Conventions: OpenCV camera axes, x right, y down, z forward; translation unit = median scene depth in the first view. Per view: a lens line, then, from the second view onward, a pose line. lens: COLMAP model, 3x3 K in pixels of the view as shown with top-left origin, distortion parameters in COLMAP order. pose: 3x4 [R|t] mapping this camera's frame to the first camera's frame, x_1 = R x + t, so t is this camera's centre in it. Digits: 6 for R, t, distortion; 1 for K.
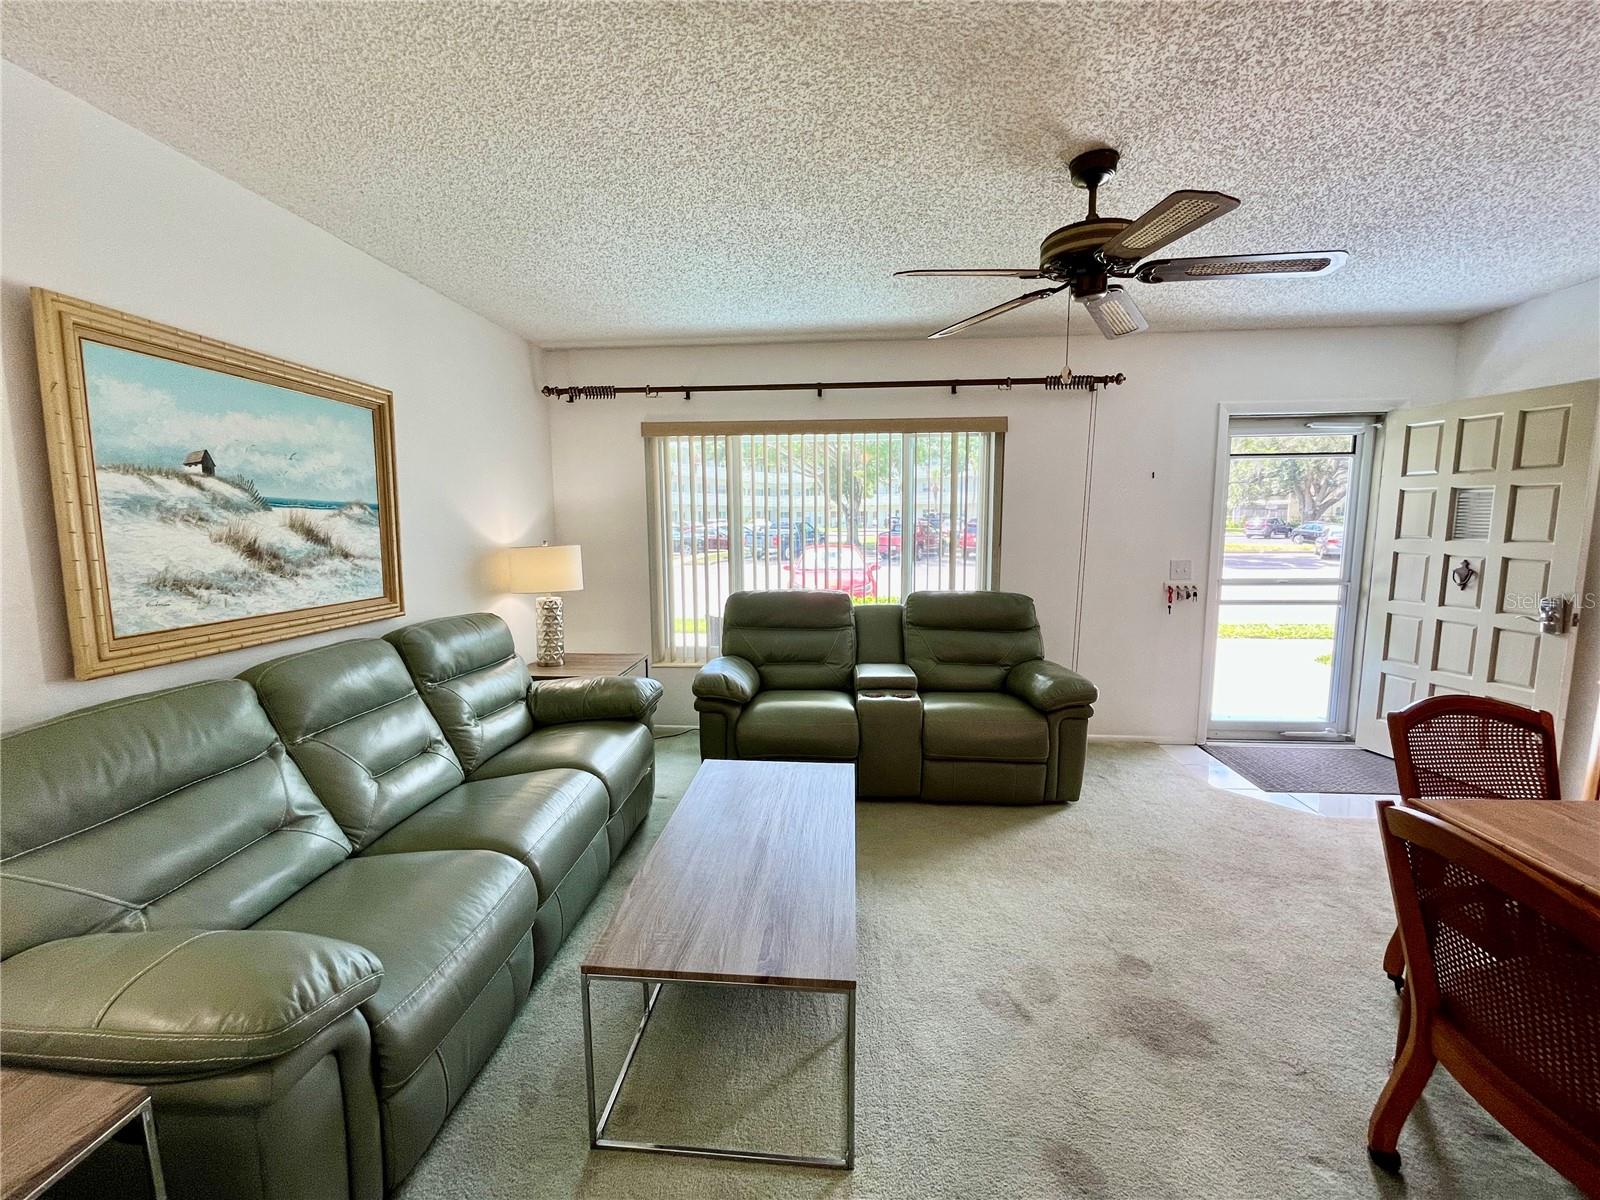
lens RADIAL K [[646.7, 0, 798.0], [0, 646.7, 596.2], [0, 0, 1]] dist [-0.002963, -0.000360]
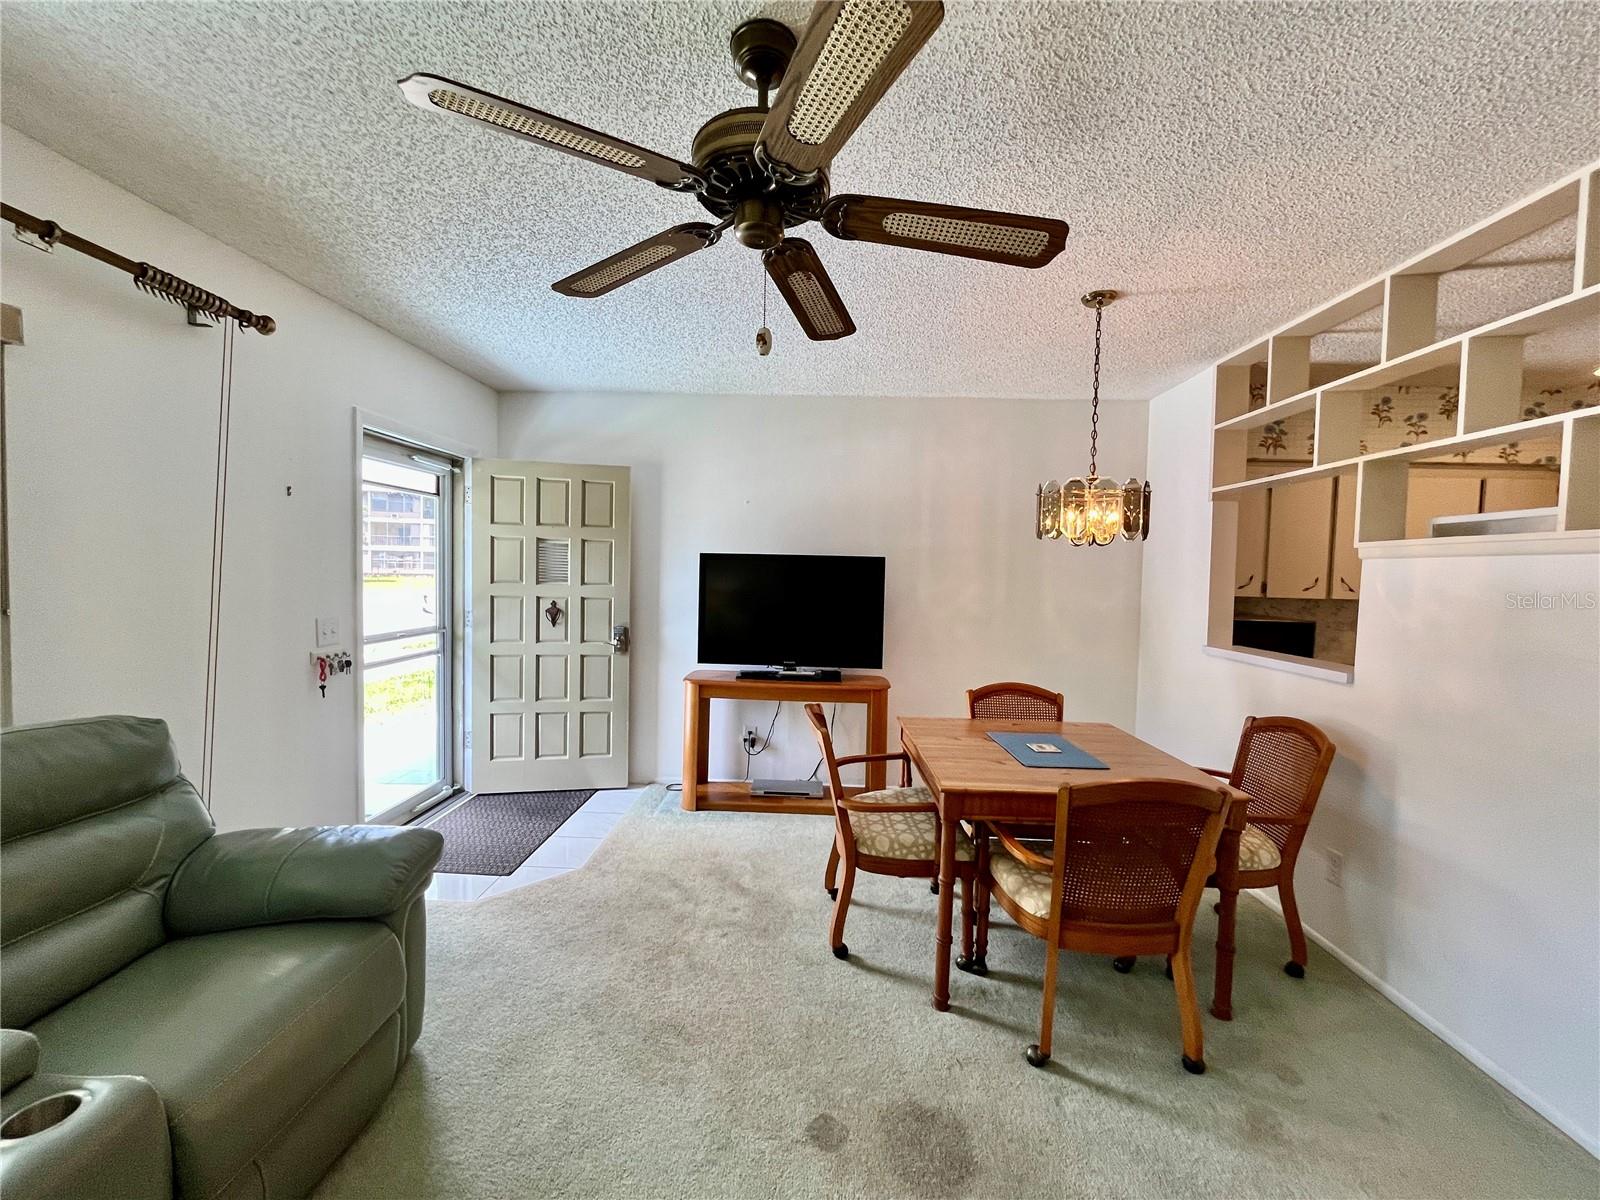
lens RADIAL K [[646.7, 0, 798.0], [0, 646.7, 596.2], [0, 0, 1]] dist [-0.002963, -0.000360]
pose [[-0.043242, -0.033270, 0.998511, -0.191677], [0.097039, 0.994580, 0.037342, -0.085947], [-0.994341, 0.098509, -0.039779, 0.806201]]
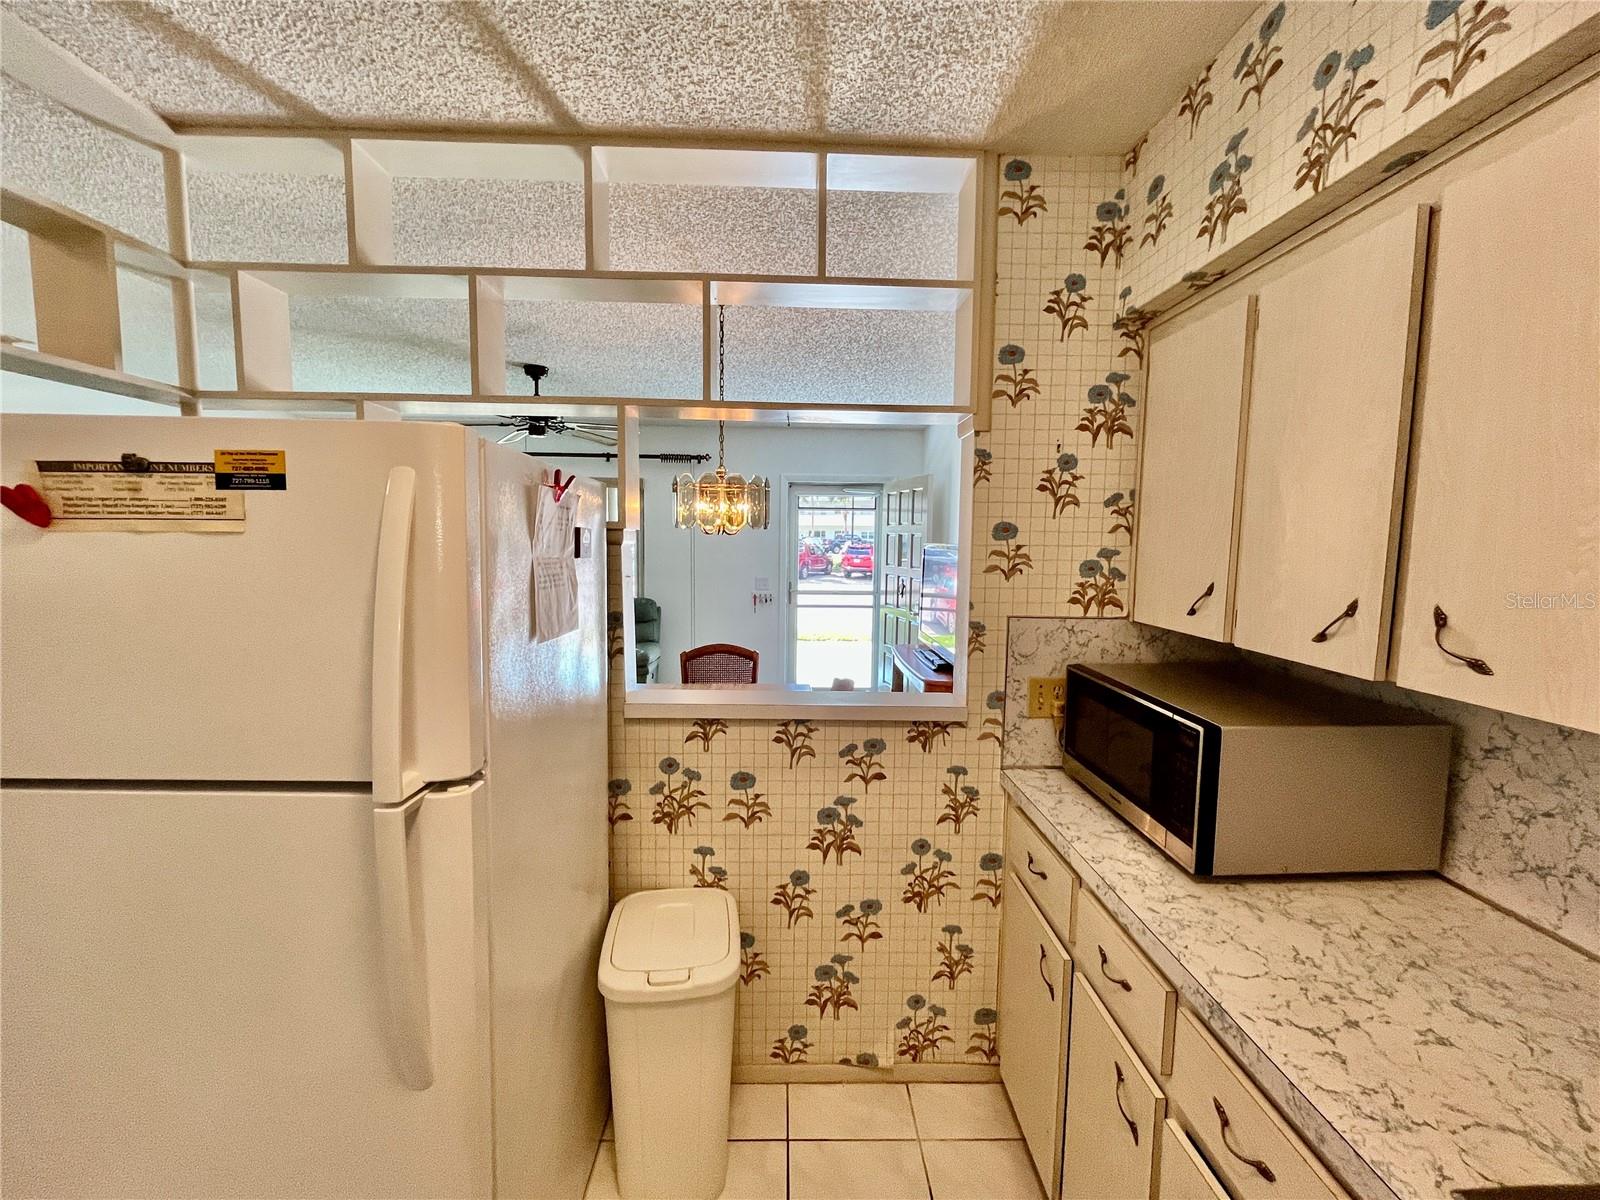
lens RADIAL K [[646.7, 0, 798.0], [0, 646.7, 596.2], [0, 0, 1]] dist [-0.002963, -0.000360]
pose [[0.994368, 0.011684, 0.105334, 0.804399], [-0.008519, 0.999500, -0.030448, 0.050701], [-0.105637, 0.029379, 0.993971, -0.764291]]
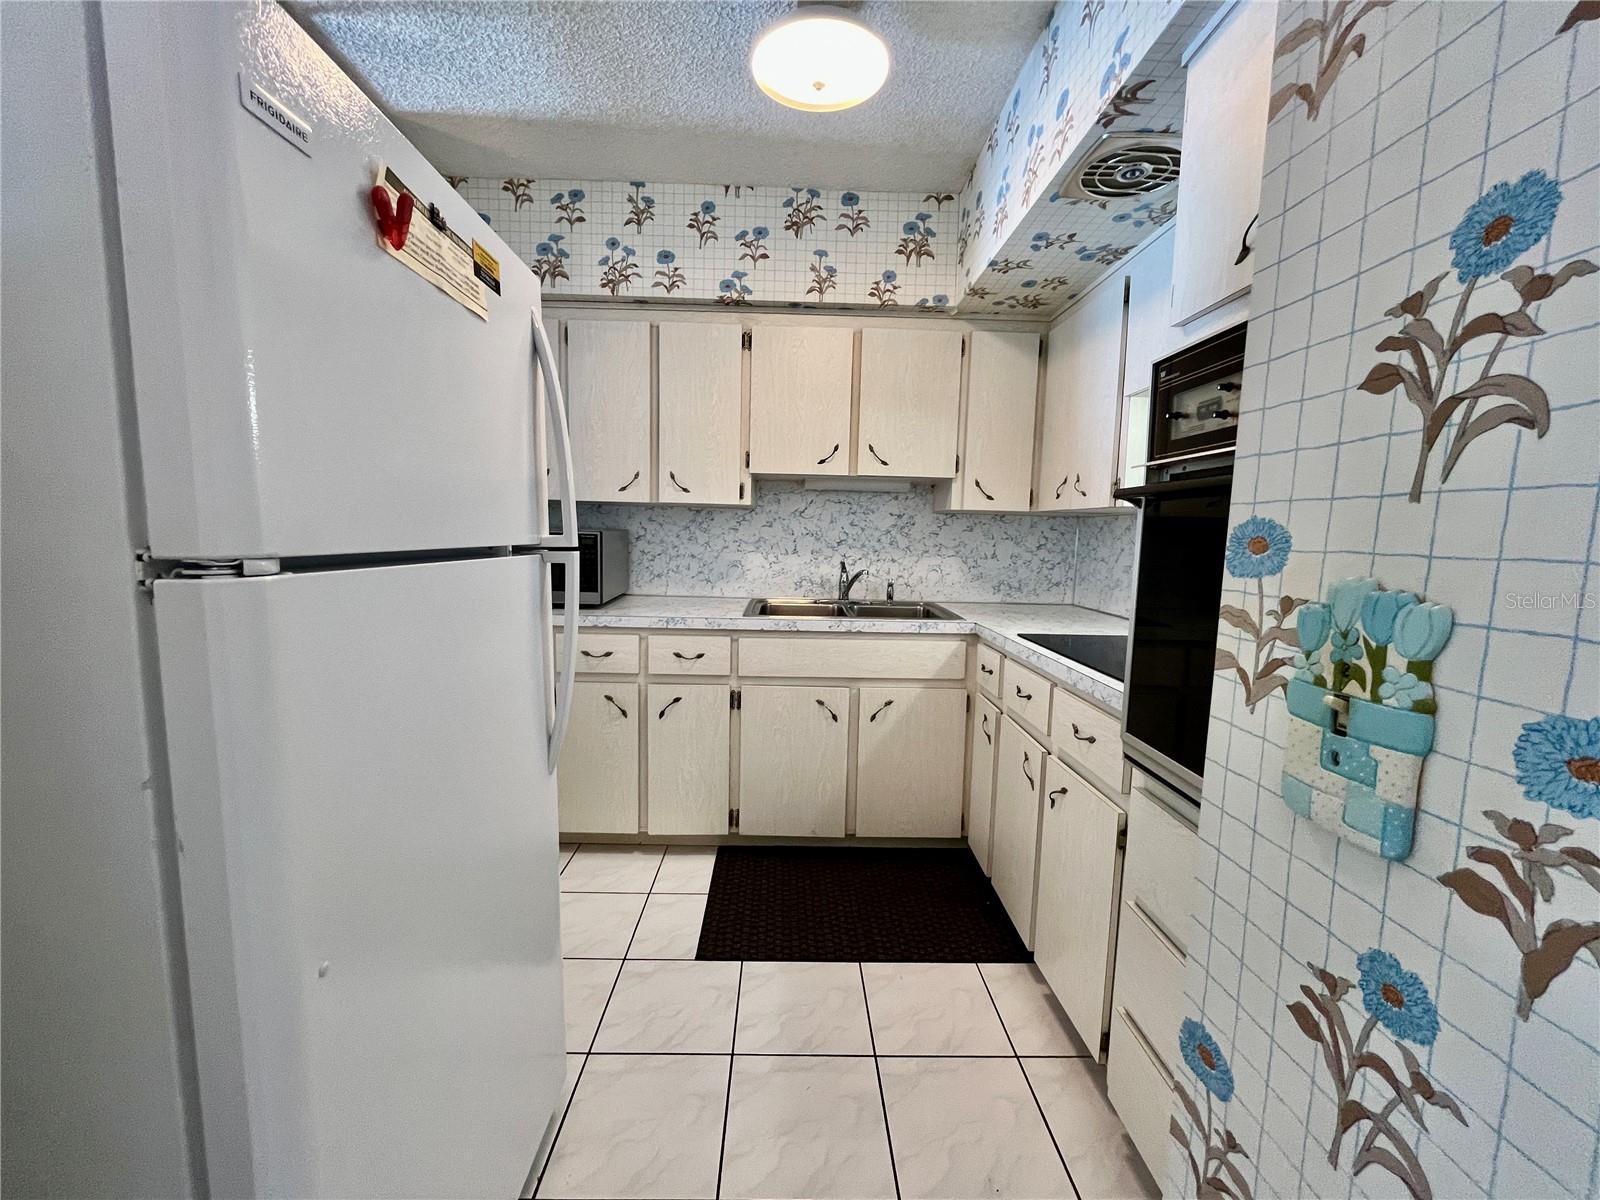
lens RADIAL K [[646.7, 0, 798.0], [0, 646.7, 596.2], [0, 0, 1]] dist [-0.002963, -0.000360]
pose [[-0.105585, -0.098247, 0.989545, 0.147816], [0.096934, 0.989351, 0.108570, 0.144914], [-0.989675, 0.107384, -0.094937, -0.533462]]
